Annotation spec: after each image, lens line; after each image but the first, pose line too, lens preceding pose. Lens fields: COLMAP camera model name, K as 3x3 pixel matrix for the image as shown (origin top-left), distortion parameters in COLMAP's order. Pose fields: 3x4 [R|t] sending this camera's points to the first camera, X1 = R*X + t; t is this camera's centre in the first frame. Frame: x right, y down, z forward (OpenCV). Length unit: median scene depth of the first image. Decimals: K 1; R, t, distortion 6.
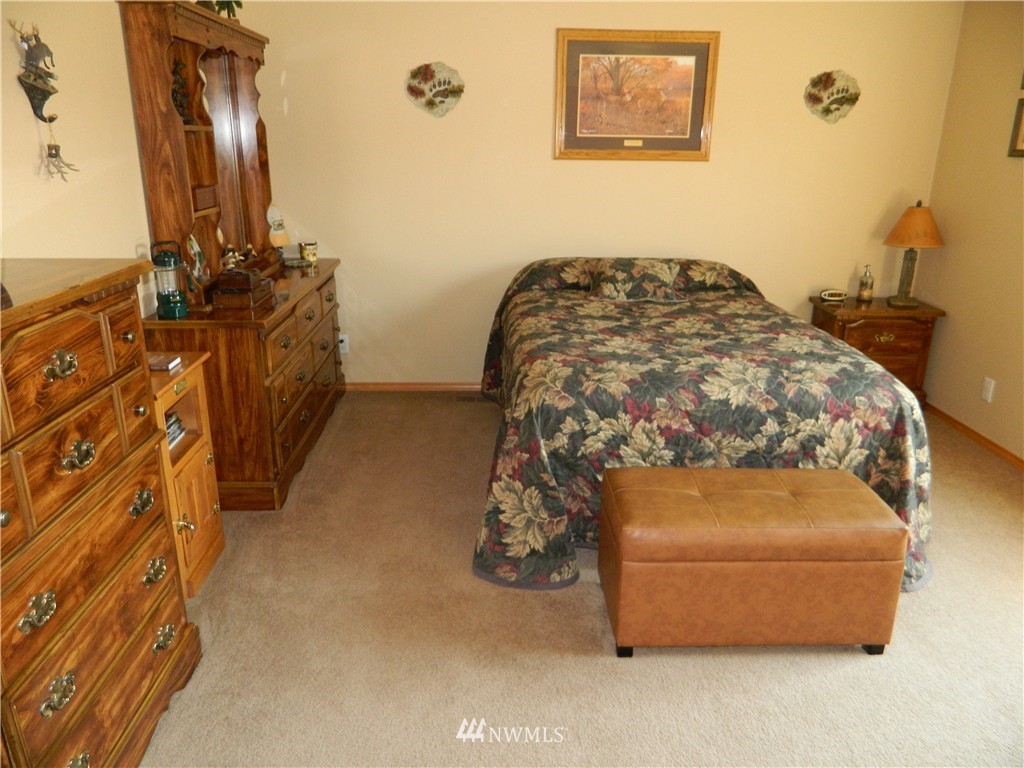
lens RADIAL K [[750.9, 0, 511.9], [0, 750.9, 384.4], [0, 0, 1]] dist [0.005878, -0.009729]
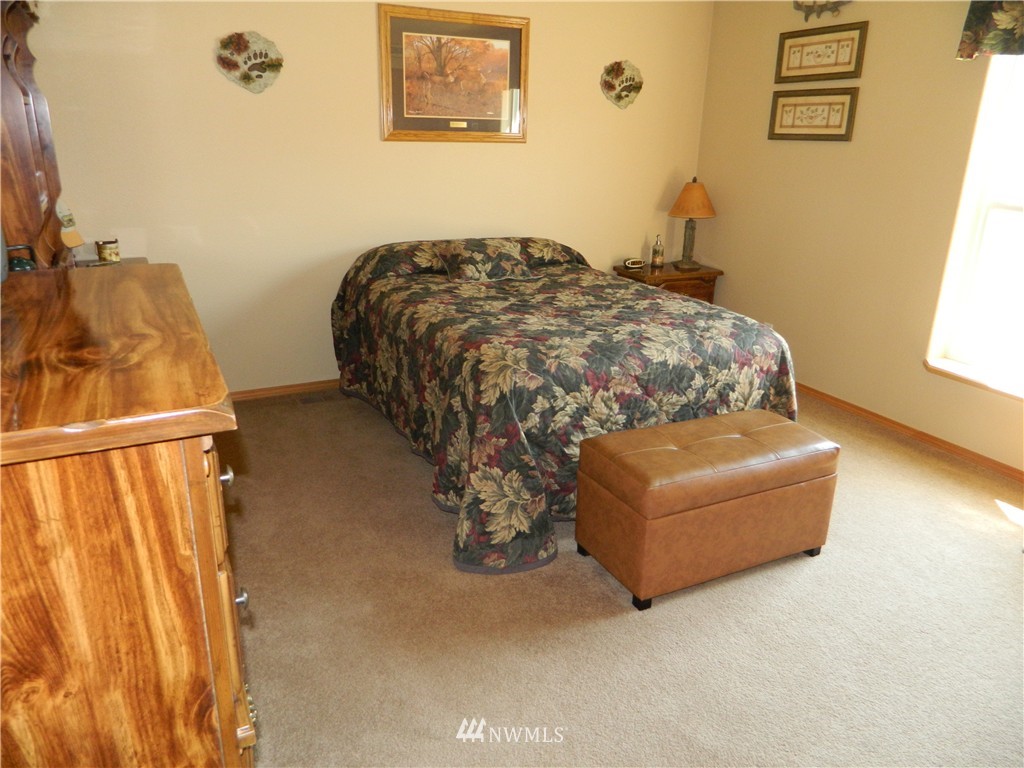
lens RADIAL K [[750.9, 0, 514.0], [0, 750.9, 384.2], [0, 0, 1]] dist [0.005878, -0.009729]
pose [[0.906749, -0.128316, 0.401674, -0.230290], [0.119524, 0.991719, 0.046991, -0.015577], [-0.404377, 0.005401, 0.914577, 0.054138]]
